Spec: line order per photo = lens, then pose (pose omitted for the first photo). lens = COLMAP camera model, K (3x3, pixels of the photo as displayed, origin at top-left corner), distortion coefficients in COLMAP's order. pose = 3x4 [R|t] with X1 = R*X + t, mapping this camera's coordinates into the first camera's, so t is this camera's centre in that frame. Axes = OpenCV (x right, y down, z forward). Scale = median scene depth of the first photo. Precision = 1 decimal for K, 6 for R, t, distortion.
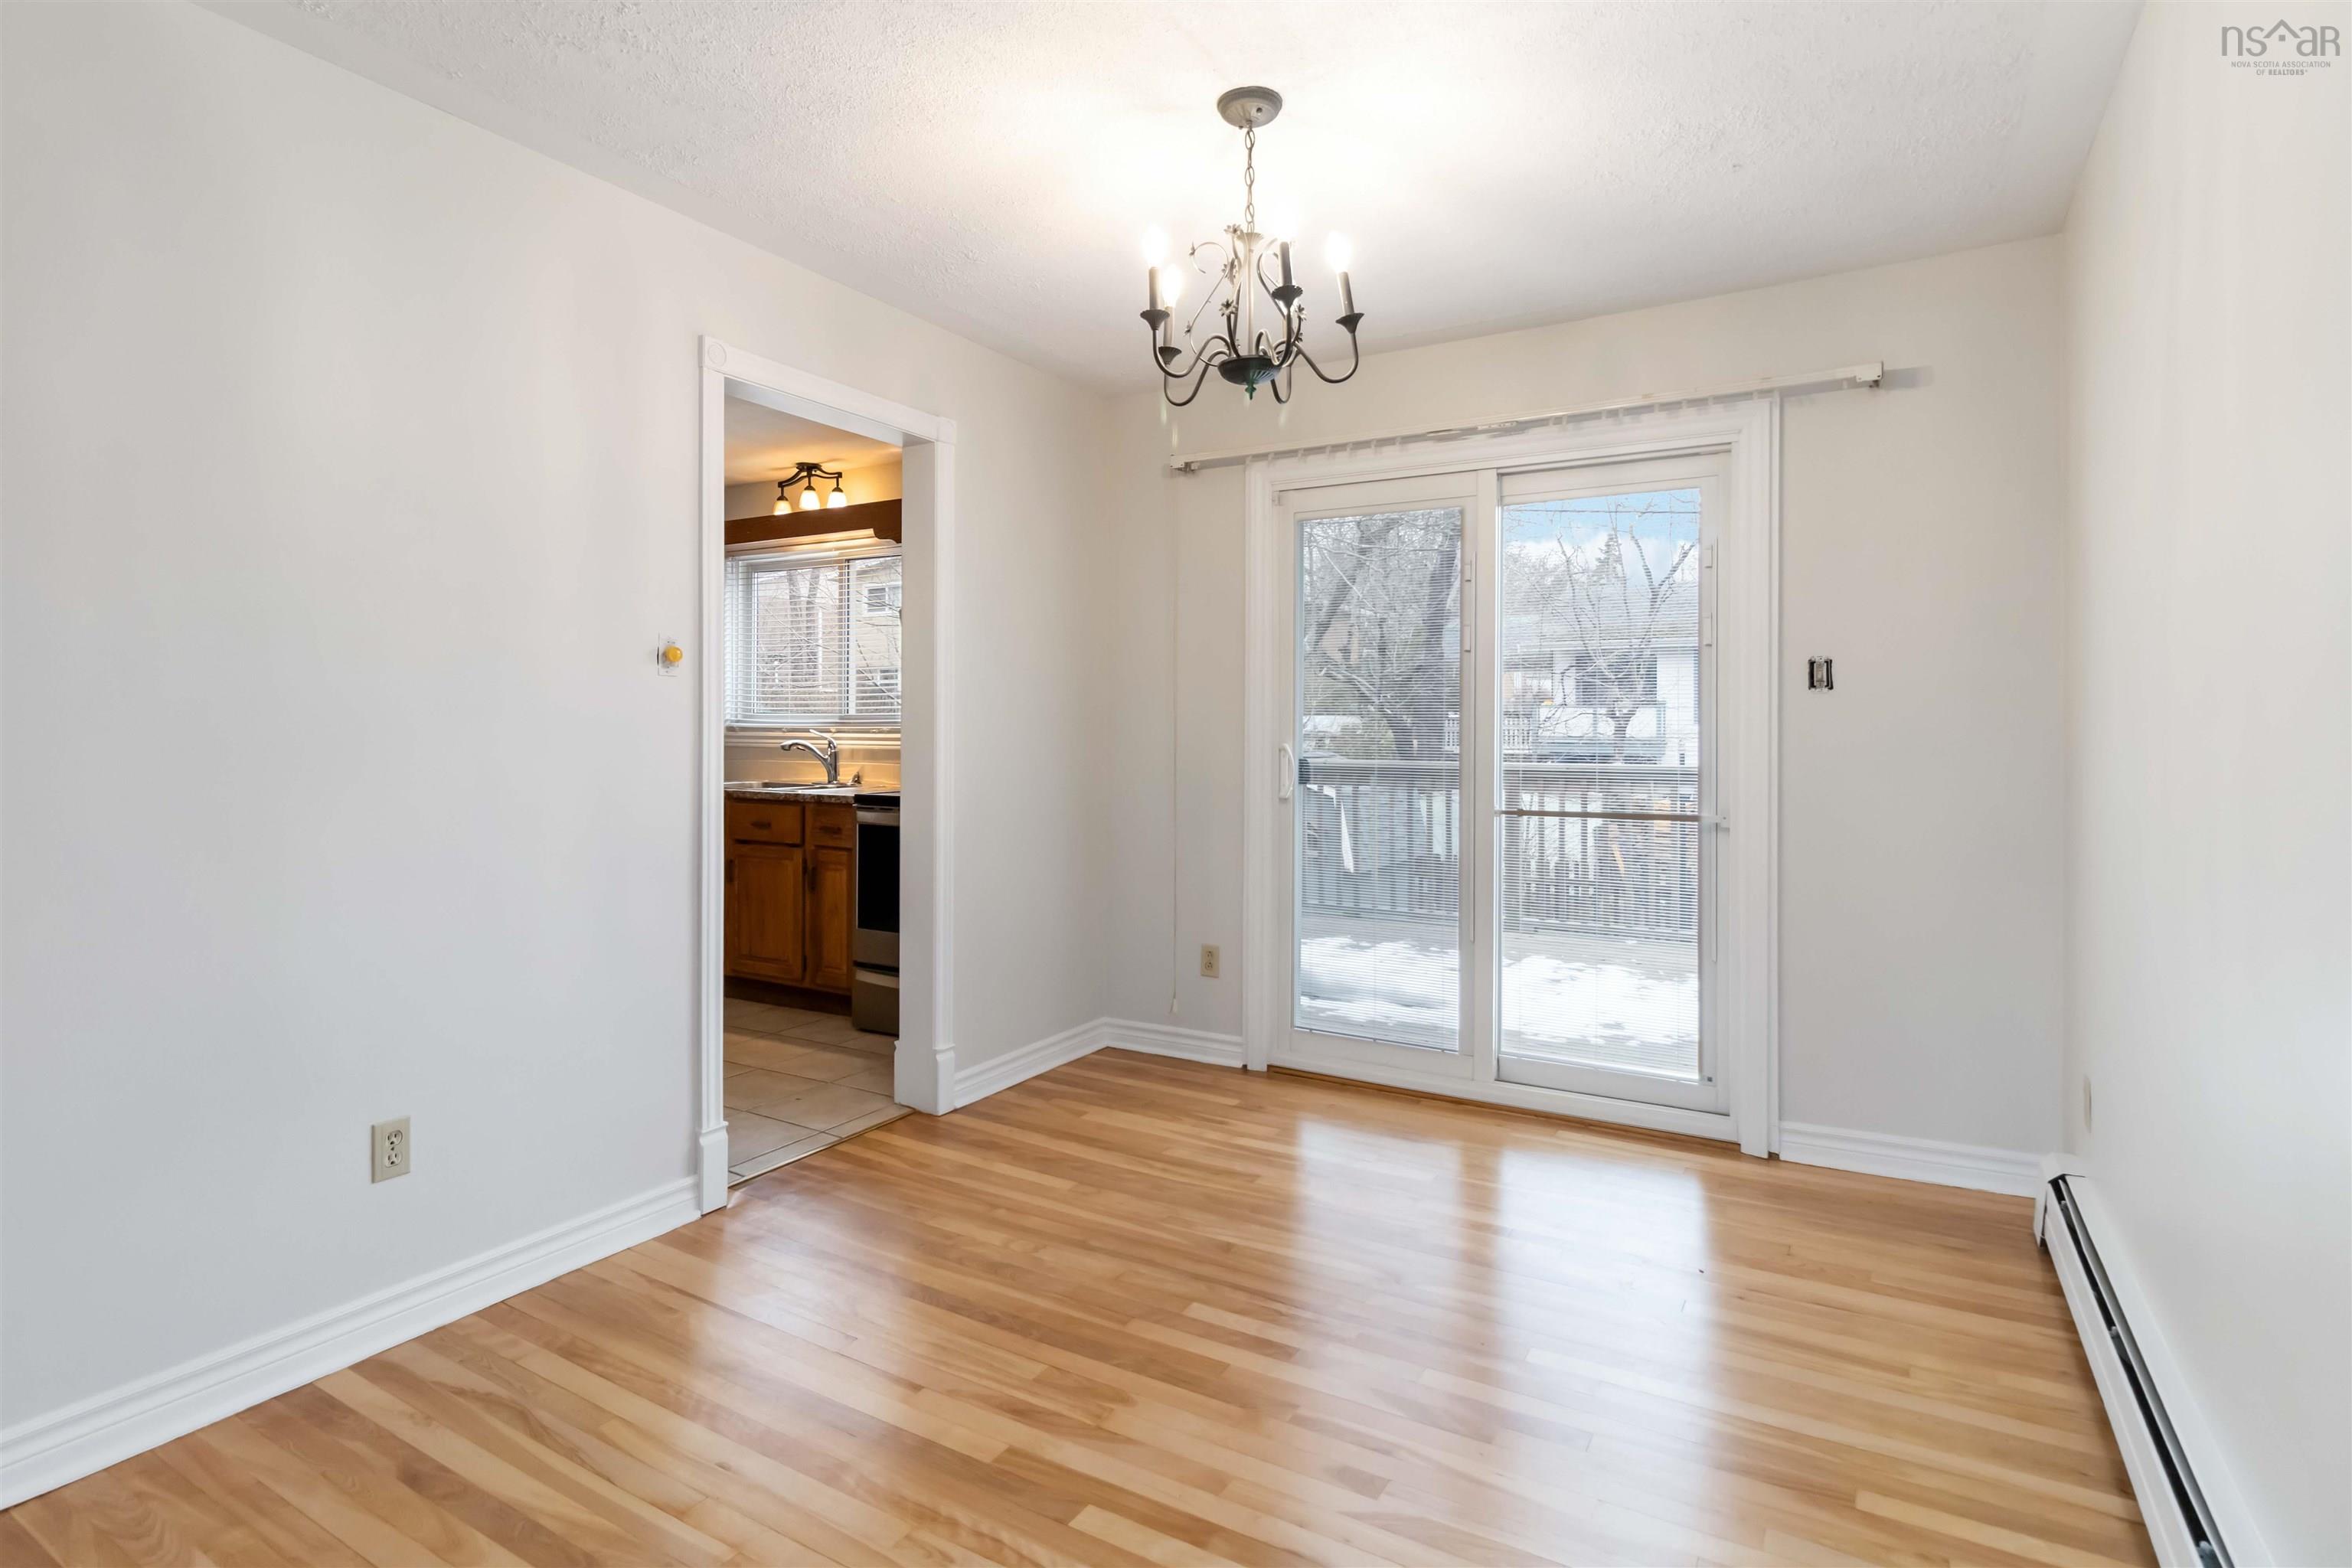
lens RADIAL K [[1174.7, 0, 1171.9], [0, 1174.7, 731.3], [0, 0, 1]] dist [0.005950, 0.000615]
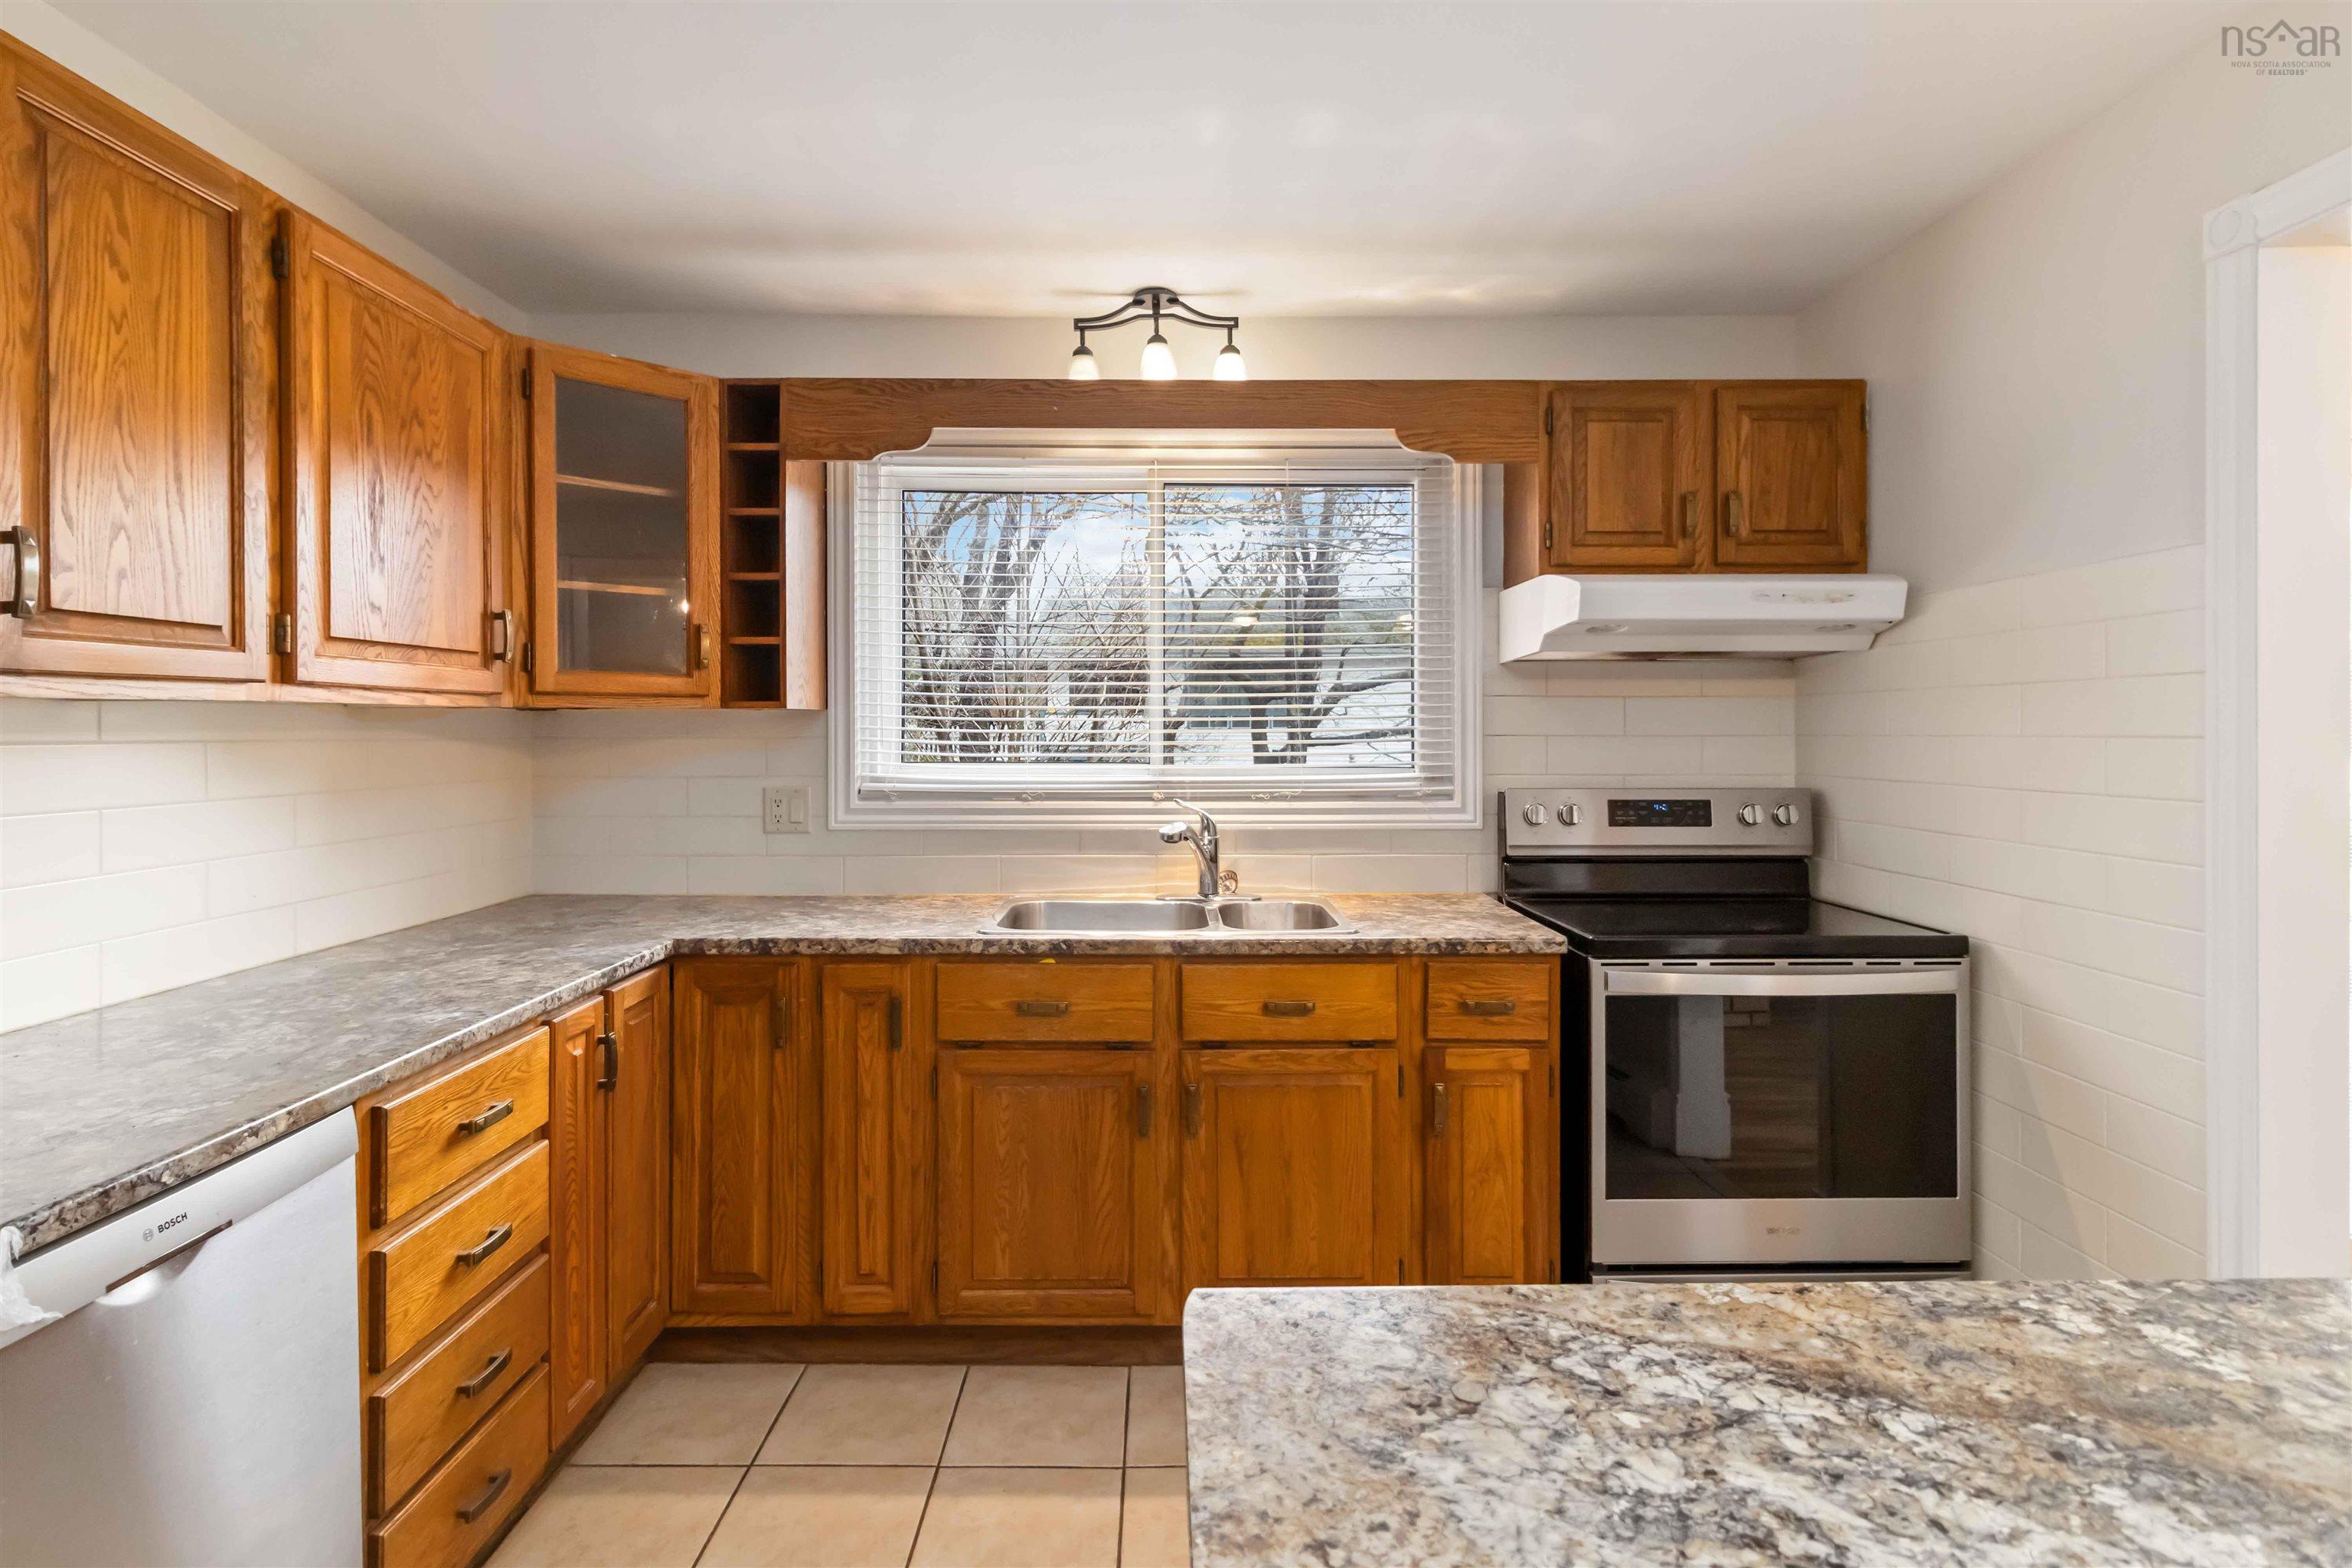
lens RADIAL K [[1174.7, 0, 1171.9], [0, 1174.7, 731.3], [0, 0, 1]] dist [0.005950, 0.000615]
pose [[0.855065, -0.005132, 0.518495, -0.912528], [0.006183, 0.999981, -0.000300, -0.049388], [-0.518483, 0.003462, 0.855081, 0.867200]]
